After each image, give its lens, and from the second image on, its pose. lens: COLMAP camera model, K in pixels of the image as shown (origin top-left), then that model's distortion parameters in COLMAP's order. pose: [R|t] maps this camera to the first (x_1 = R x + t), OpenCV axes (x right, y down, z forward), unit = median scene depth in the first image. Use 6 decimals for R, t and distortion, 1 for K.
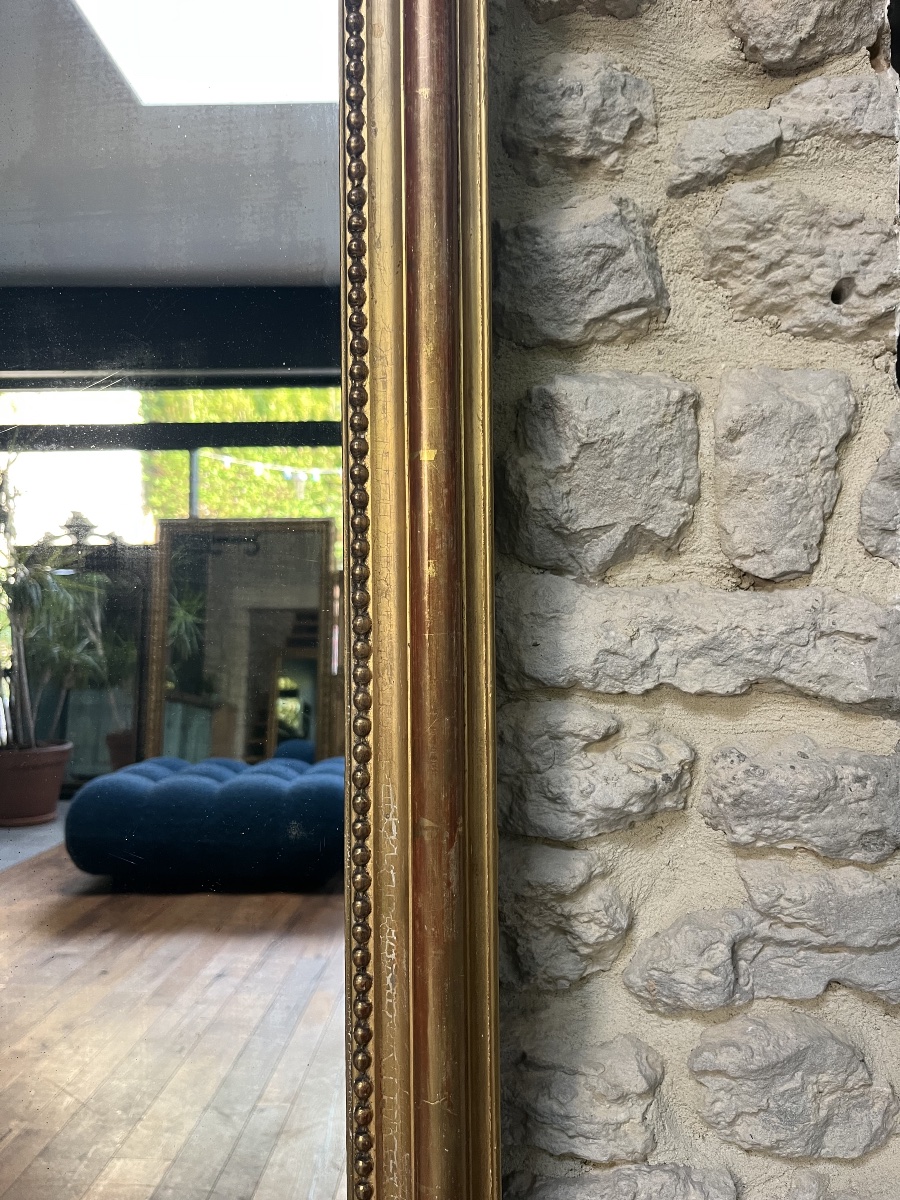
lens RADIAL K [[922.0, 0, 476.8], [0, 922.0, 613.7], [0, 0, 1]] dist [0.071076, -0.126488]
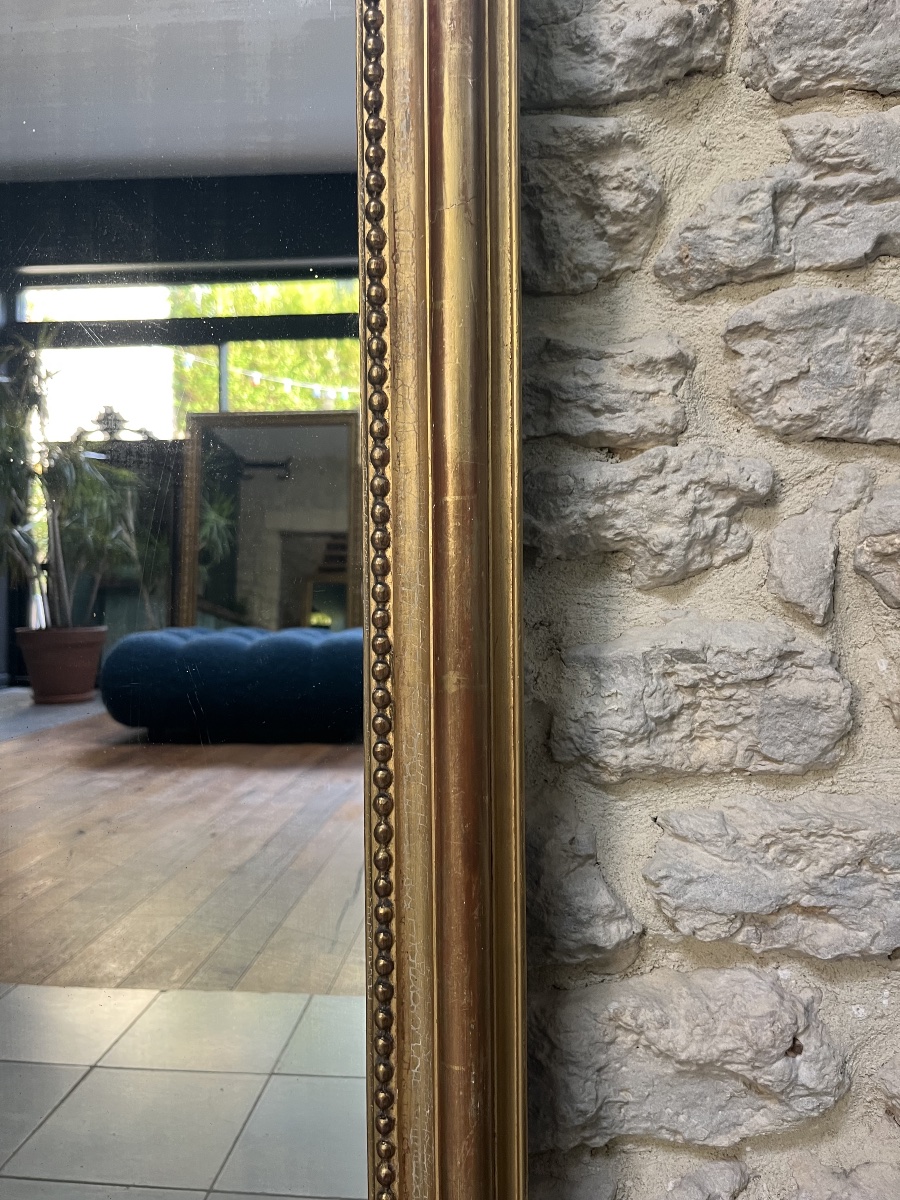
lens RADIAL K [[911.6, 0, 468.8], [0, 911.6, 606.6], [0, 0, 1]] dist [0.081377, -0.124046]
pose [[0.999260, 0.000379, -0.038470, 0.006110], [0.001181, 0.999178, 0.040511, 0.716662], [0.038454, -0.040526, 0.998438, 0.048695]]
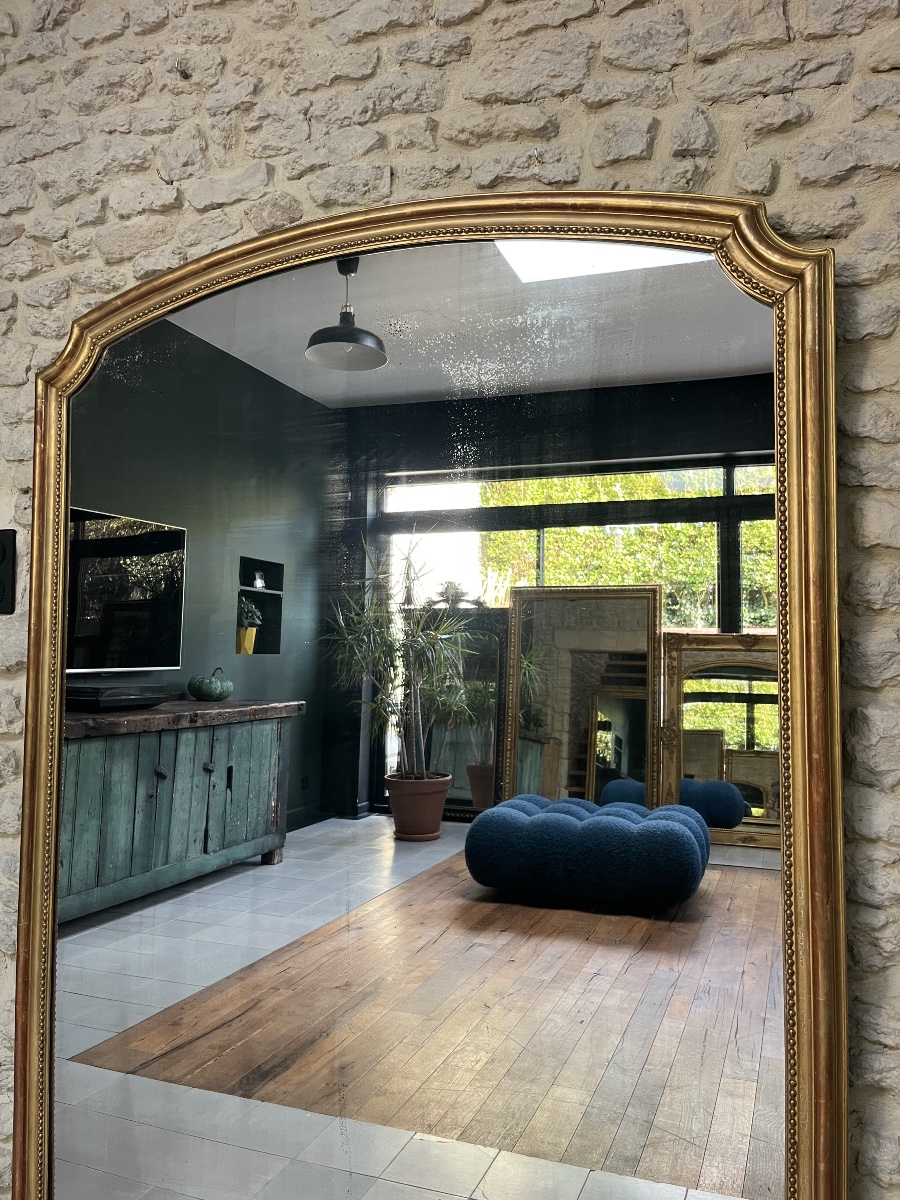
lens RADIAL K [[911.6, 0, 468.8], [0, 911.6, 606.6], [0, 0, 1]] dist [0.081377, -0.124046]
pose [[0.945001, -0.004723, -0.327032, -0.106382], [-0.007312, 0.999341, -0.035562, -0.410941], [0.326985, 0.035997, 0.944344, -1.536666]]
